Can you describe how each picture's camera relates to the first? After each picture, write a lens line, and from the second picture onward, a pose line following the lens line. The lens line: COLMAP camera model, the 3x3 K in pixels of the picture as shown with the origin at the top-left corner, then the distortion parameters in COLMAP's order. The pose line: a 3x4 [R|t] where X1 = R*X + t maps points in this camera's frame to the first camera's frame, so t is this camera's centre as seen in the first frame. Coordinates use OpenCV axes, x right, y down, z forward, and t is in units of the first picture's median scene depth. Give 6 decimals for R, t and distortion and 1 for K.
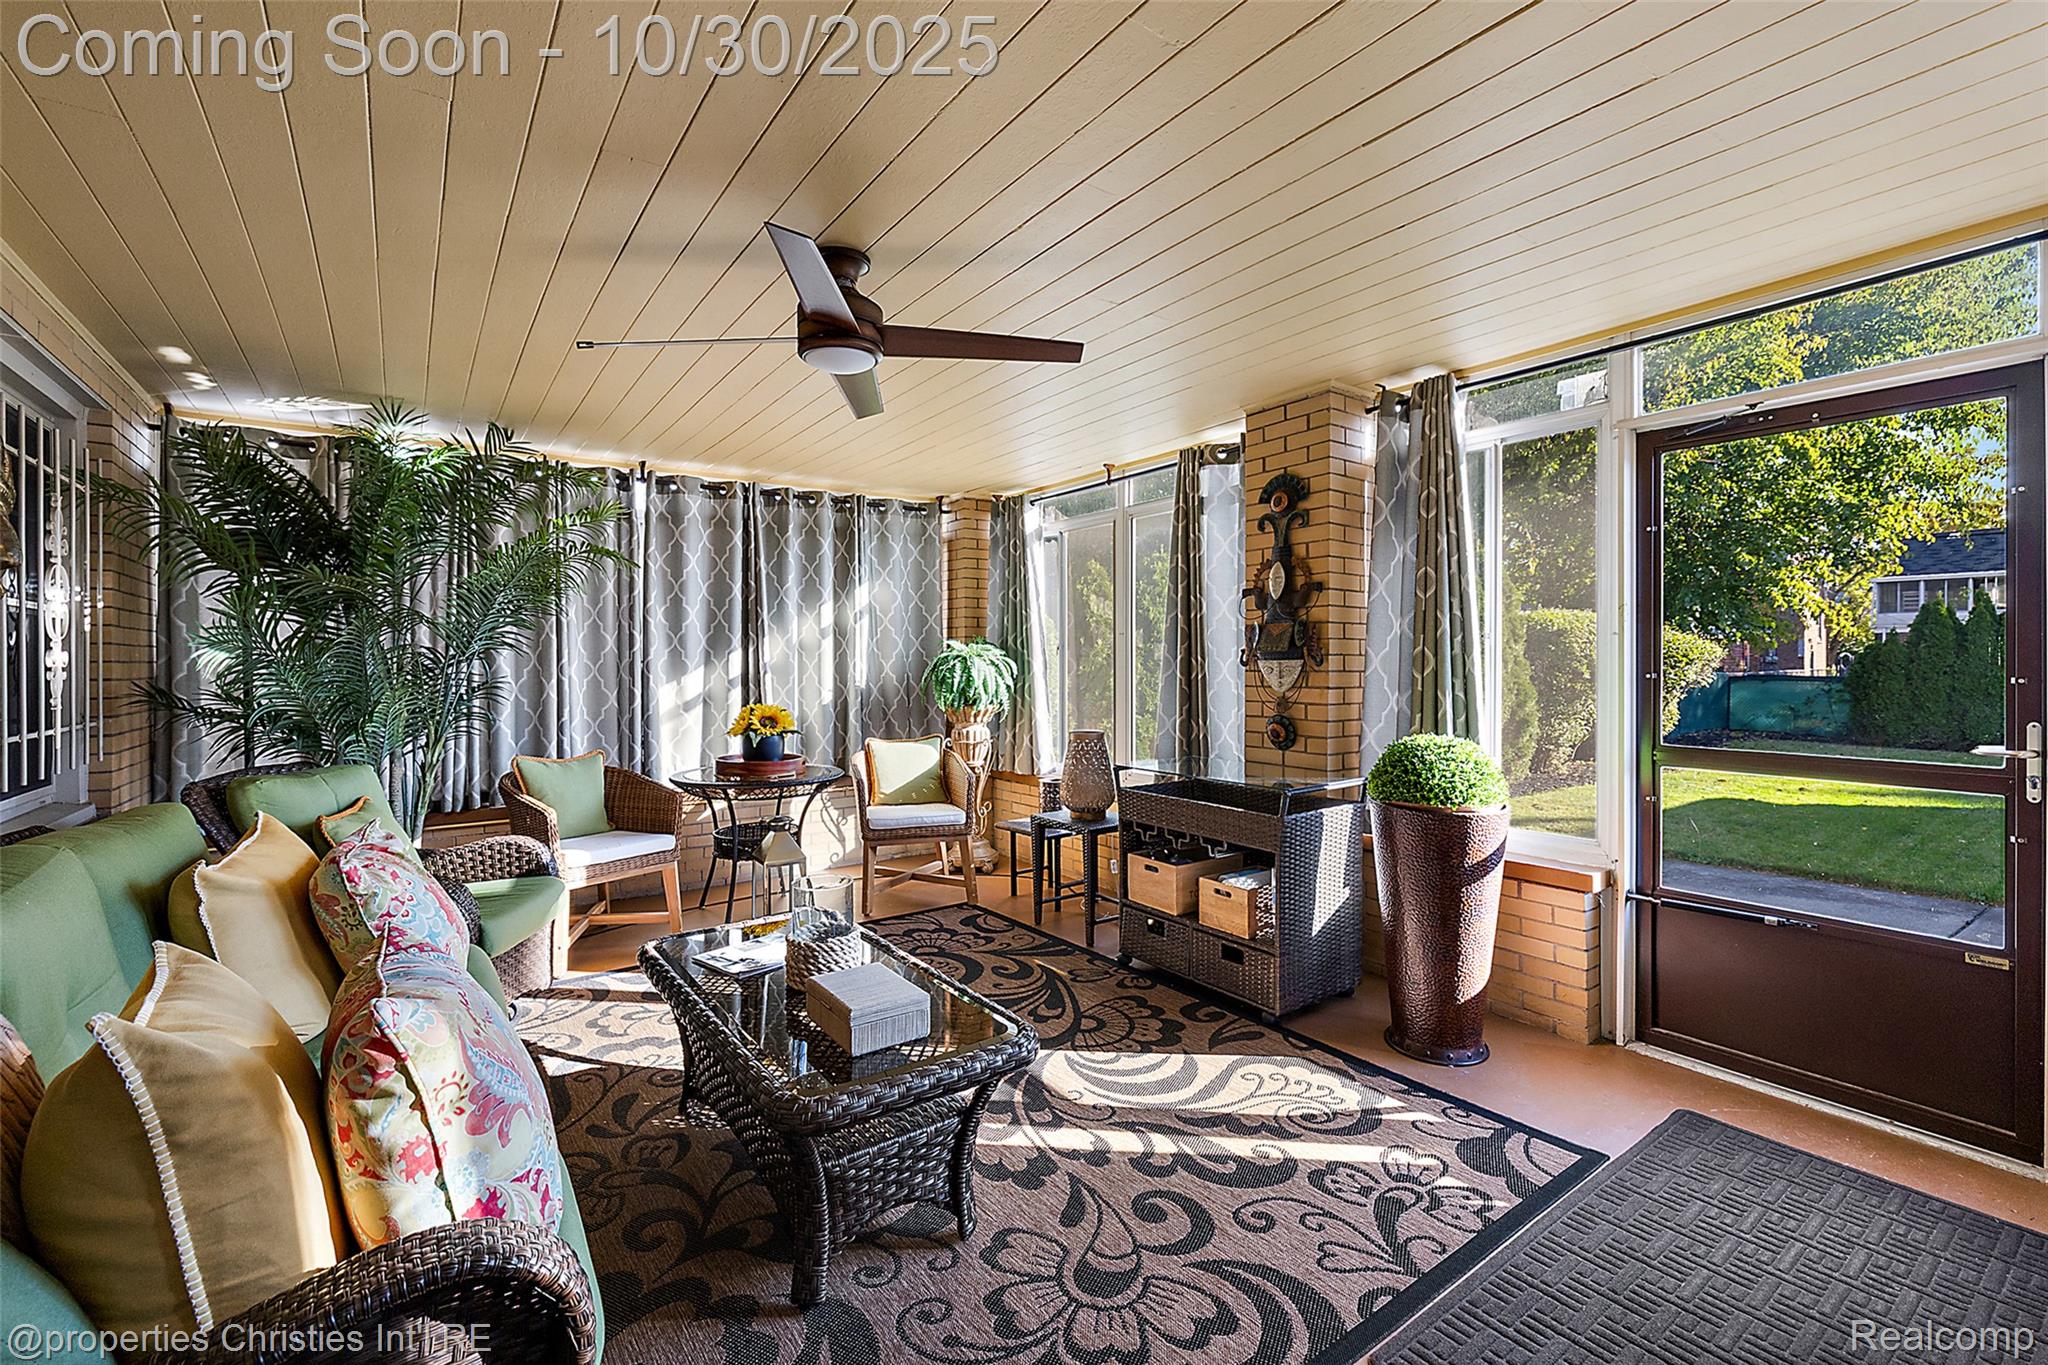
lens RADIAL K [[898.7, 0, 1030.2], [0, 898.7, 667.5], [0, 0, 1]] dist [0.001409, 0.000482]
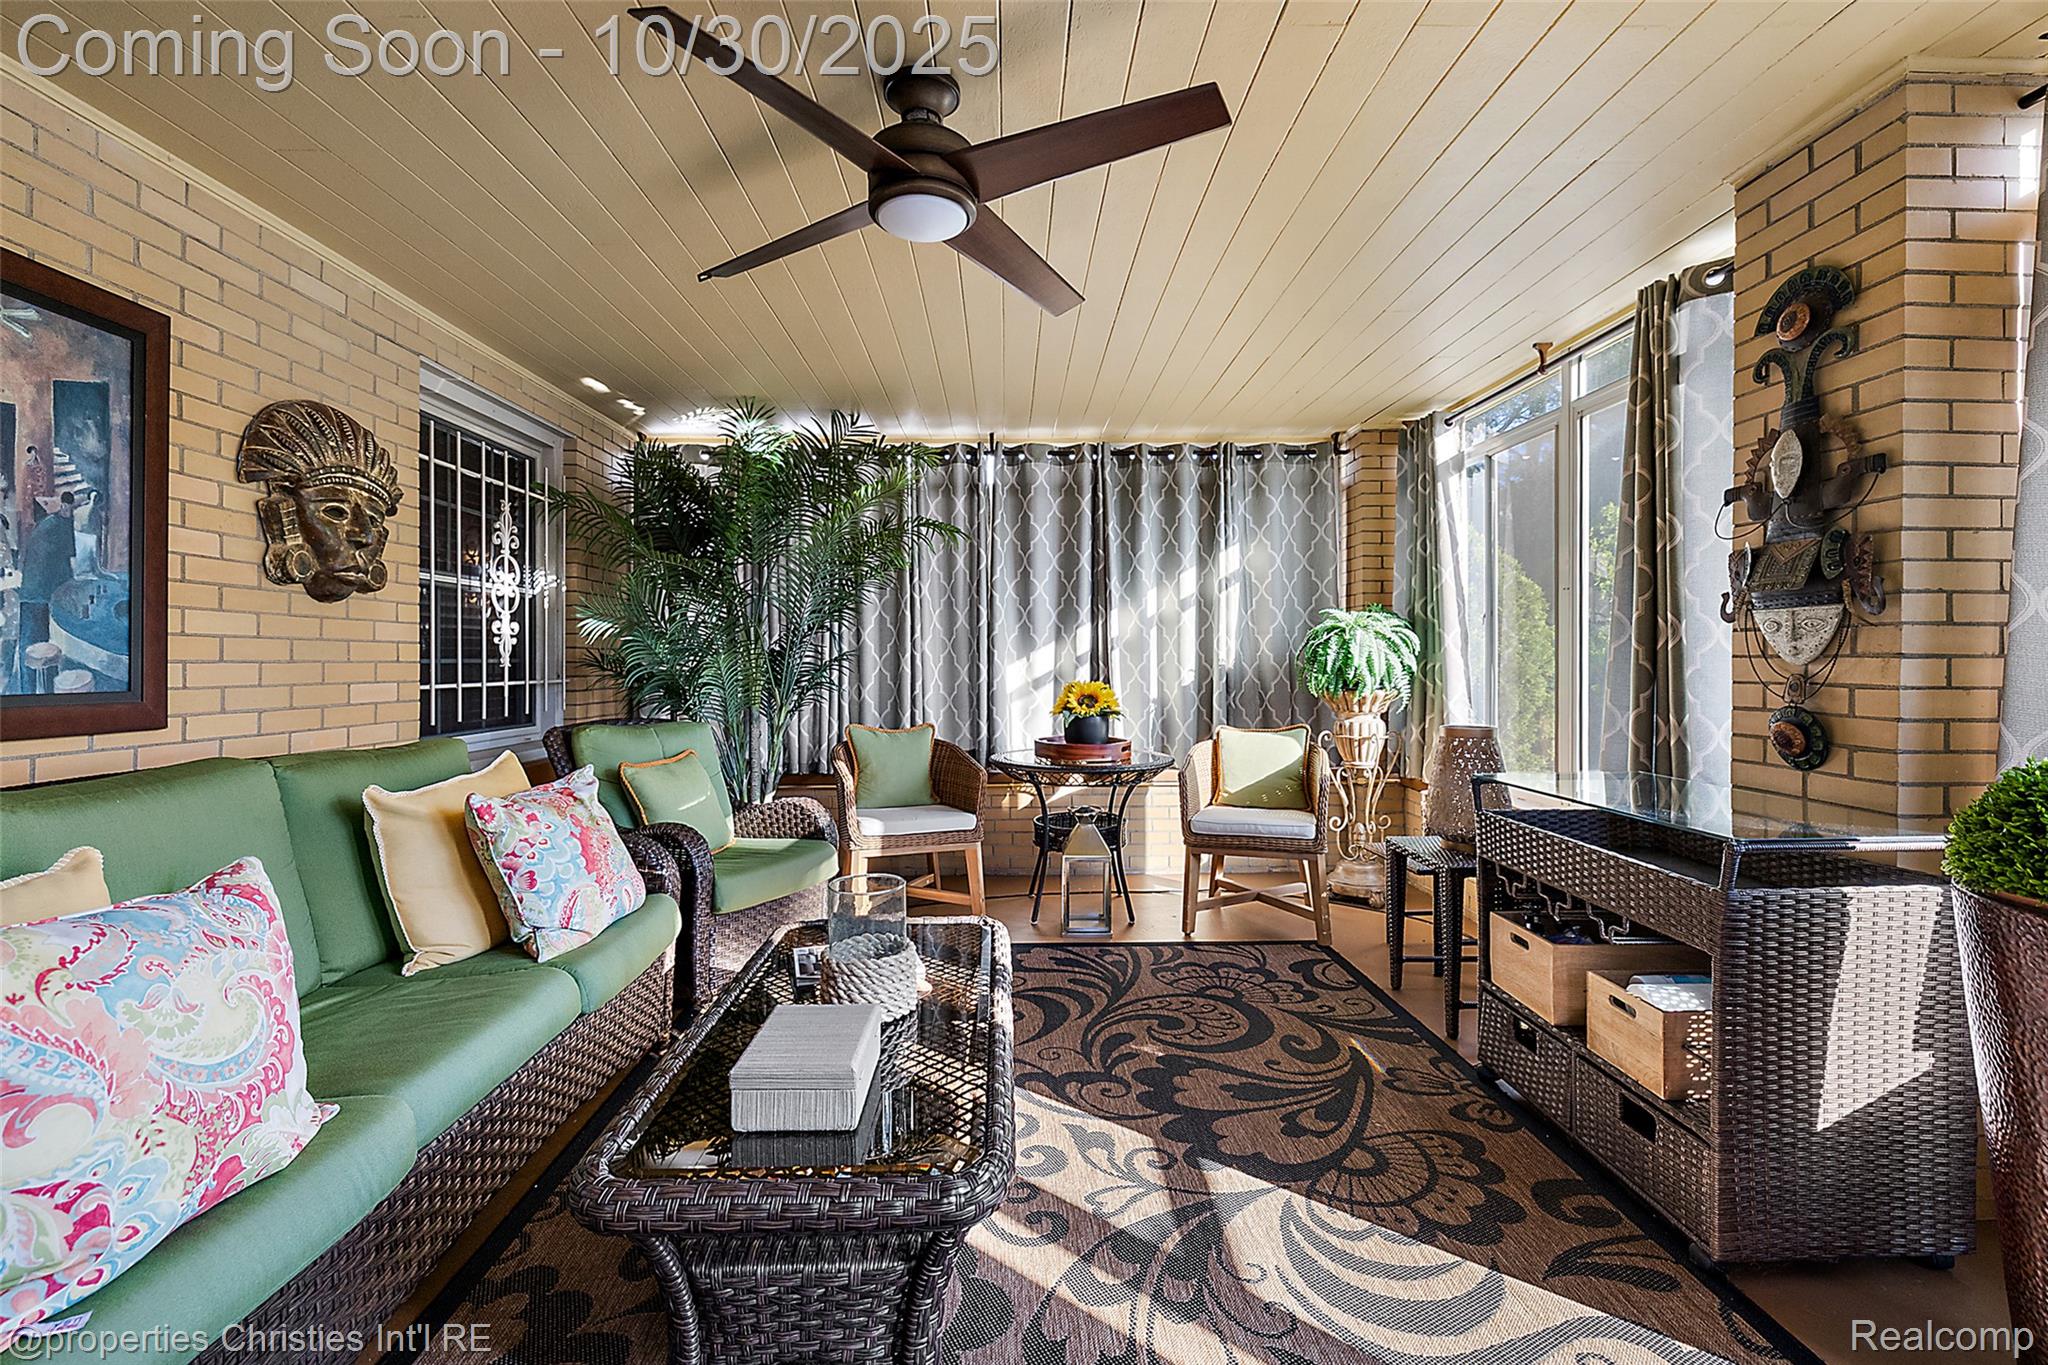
lens RADIAL K [[898.7, 0, 1013.5], [0, 898.7, 661.3], [0, 0, 1]] dist [0.001409, 0.000482]
pose [[0.820514, 0.003255, -0.571617, 0.199398], [-0.004984, 0.999987, -0.001460, 0.028106], [0.571605, 0.004047, 0.820519, 0.268304]]
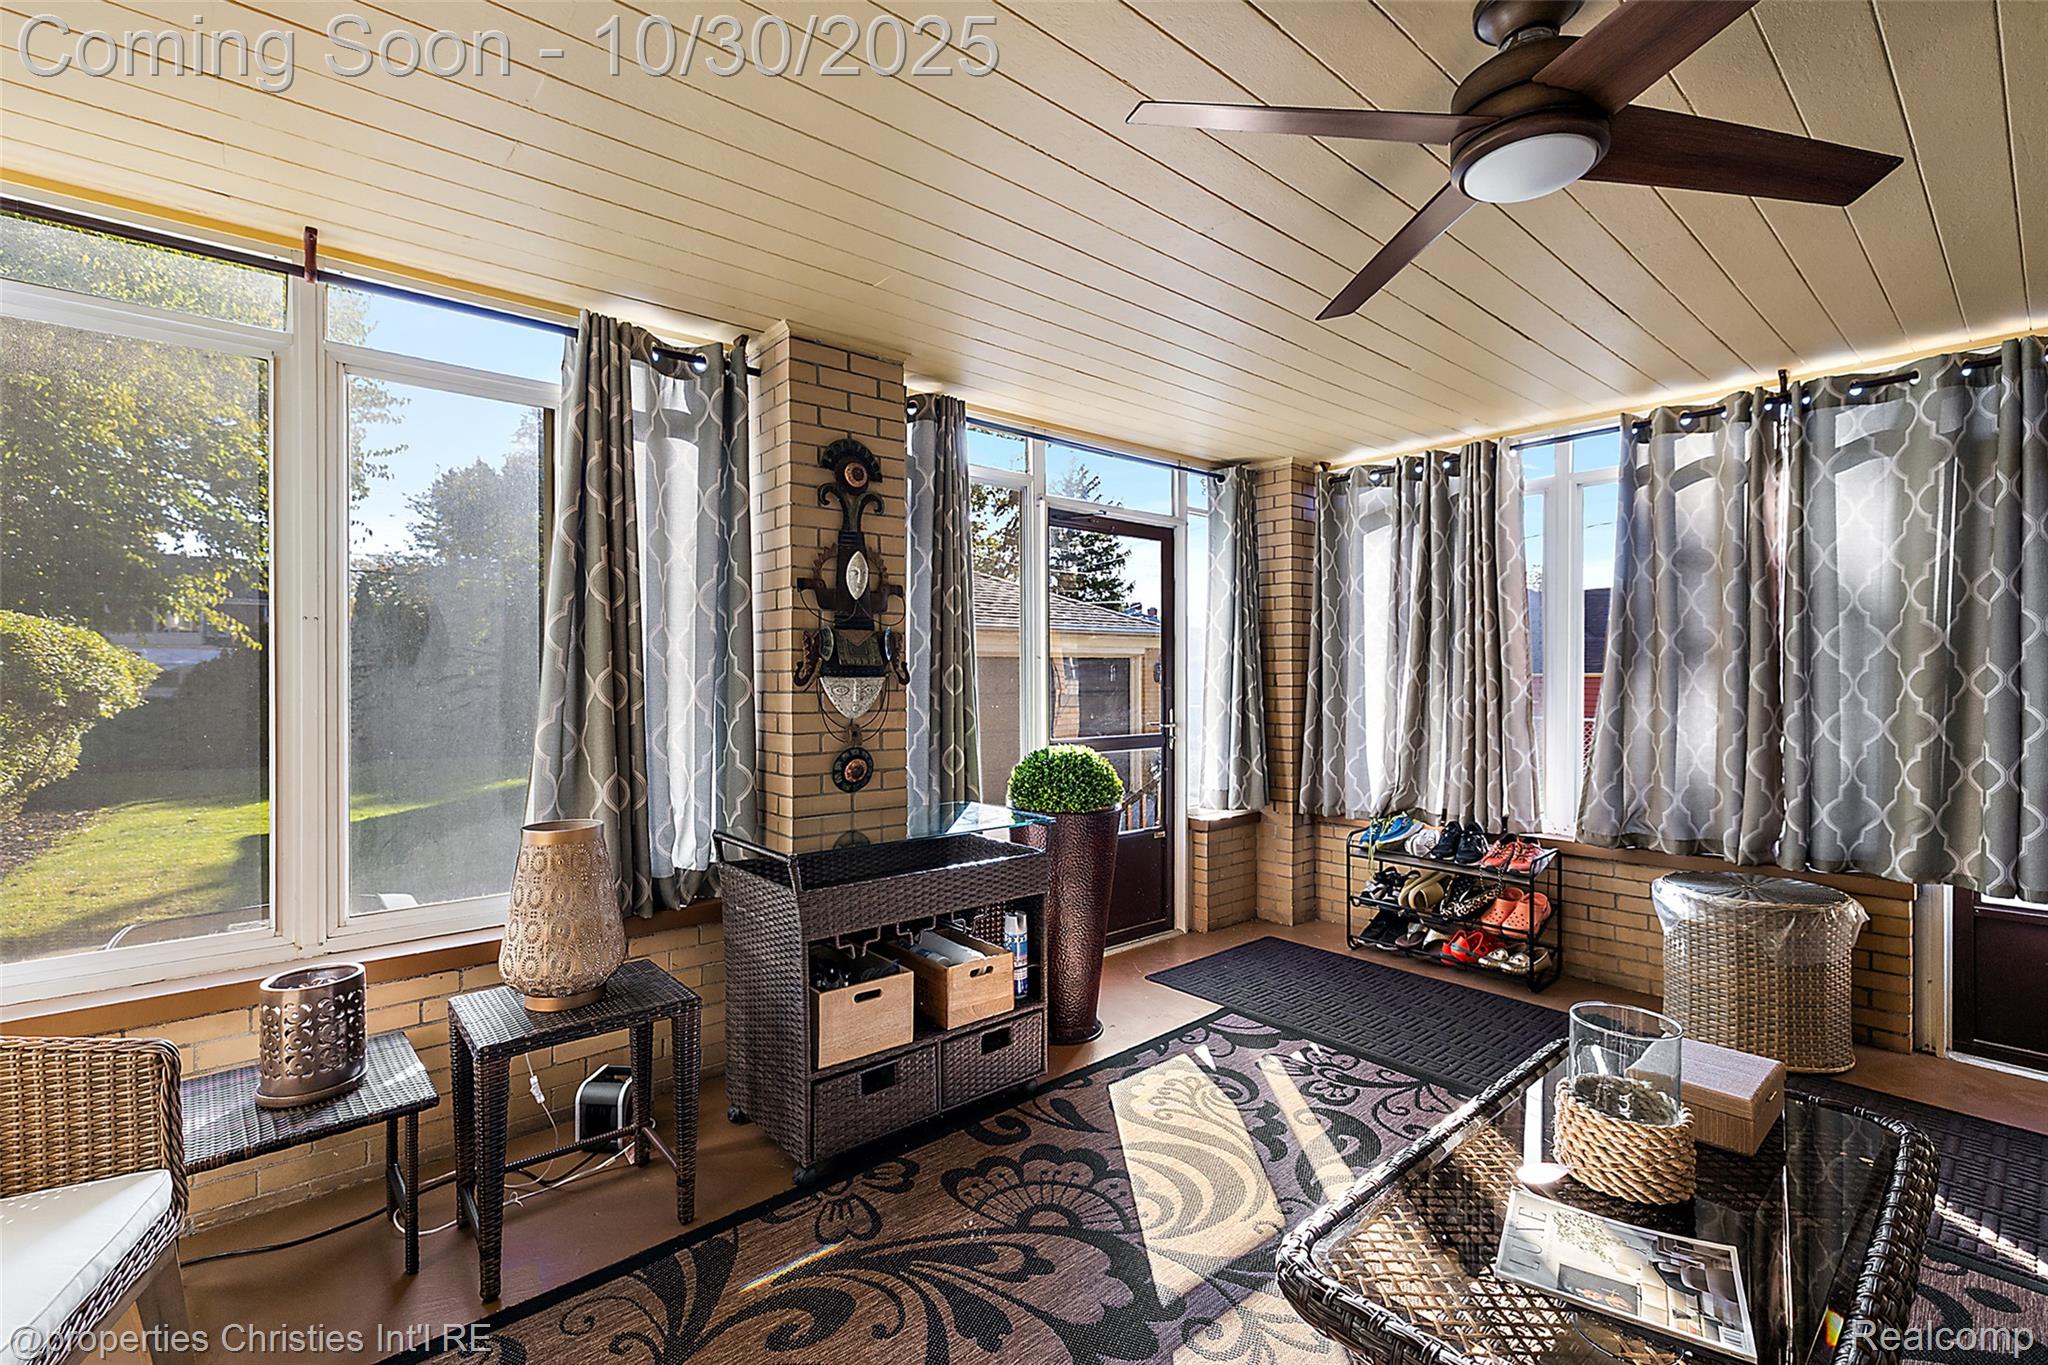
lens RADIAL K [[898.7, 0, 1031.2], [0, 898.7, 681.9], [0, 0, 1]] dist [0.001409, 0.000482]
pose [[-0.099726, -0.003728, 0.995008, -0.515302], [0.009993, 0.999939, 0.004748, -0.006344], [-0.994965, 0.010417, -0.099683, 0.924475]]
